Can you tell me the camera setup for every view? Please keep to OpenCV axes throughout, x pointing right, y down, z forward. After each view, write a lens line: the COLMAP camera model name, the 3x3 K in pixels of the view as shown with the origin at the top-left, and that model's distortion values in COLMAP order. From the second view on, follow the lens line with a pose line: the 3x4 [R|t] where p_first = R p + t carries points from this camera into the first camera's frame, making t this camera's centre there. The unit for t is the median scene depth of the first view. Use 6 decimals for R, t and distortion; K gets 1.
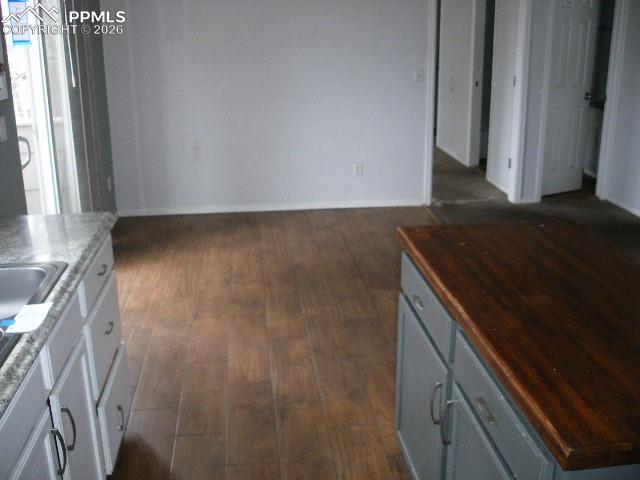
lens RADIAL K [[675.4, 0, 319.9], [0, 675.4, 231.8], [0, 0, 1]] dist [-0.212526, 0.212141]
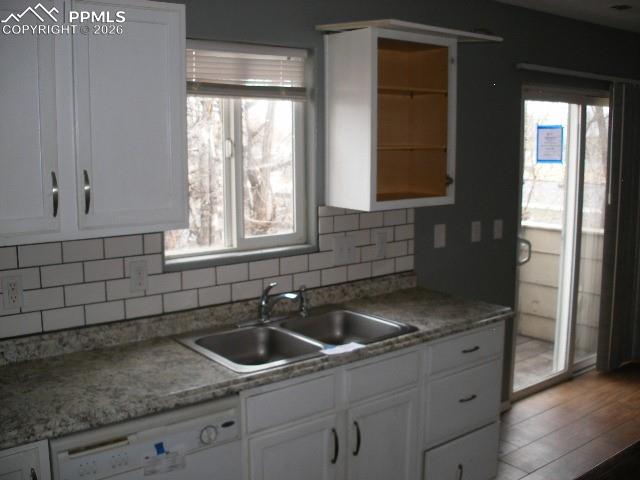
lens RADIAL K [[675.4, 0, 319.9], [0, 675.4, 231.8], [0, 0, 1]] dist [-0.212526, 0.212141]
pose [[0.514811, 0.124378, -0.848233, 0.444068], [-0.261249, 0.965121, -0.017041, -0.047561], [0.816528, 0.230373, 0.529349, 0.060235]]
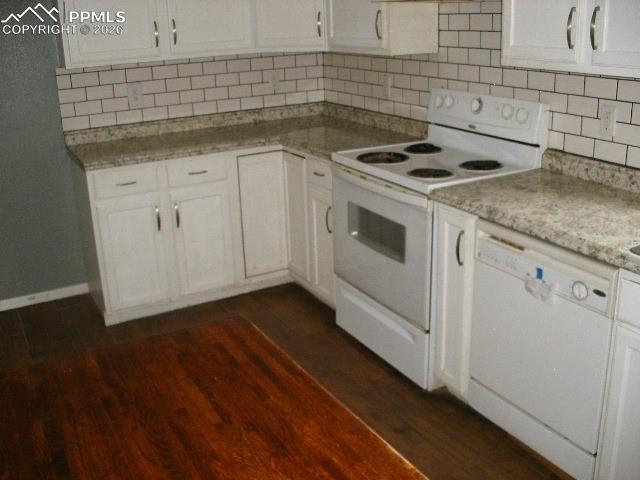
lens RADIAL K [[675.4, 0, 319.9], [0, 675.4, 231.8], [0, 0, 1]] dist [-0.212526, 0.212141]
pose [[-0.922376, 0.161526, -0.350901, 0.277385], [-0.073801, 0.817964, 0.570515, -0.247219], [0.379178, 0.552126, -0.742550, 0.797785]]
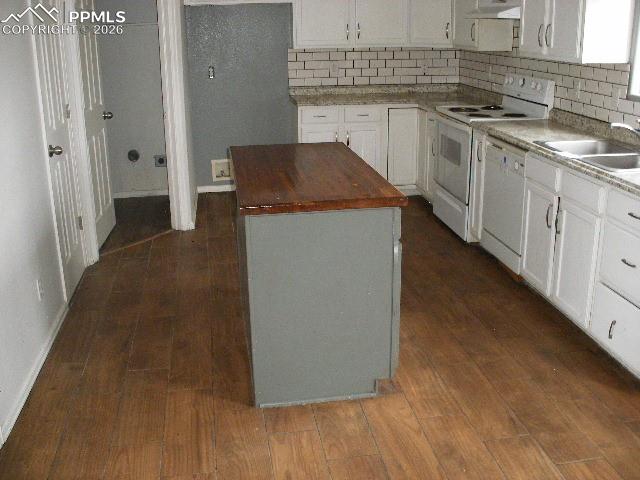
lens RADIAL K [[675.4, 0, 319.9], [0, 675.4, 231.8], [0, 0, 1]] dist [-0.212526, 0.212141]
pose [[-0.998512, 0.038718, -0.038409, 0.259099], [0.009528, 0.817281, 0.576161, -0.520045], [0.053699, 0.574937, -0.816433, 1.641745]]
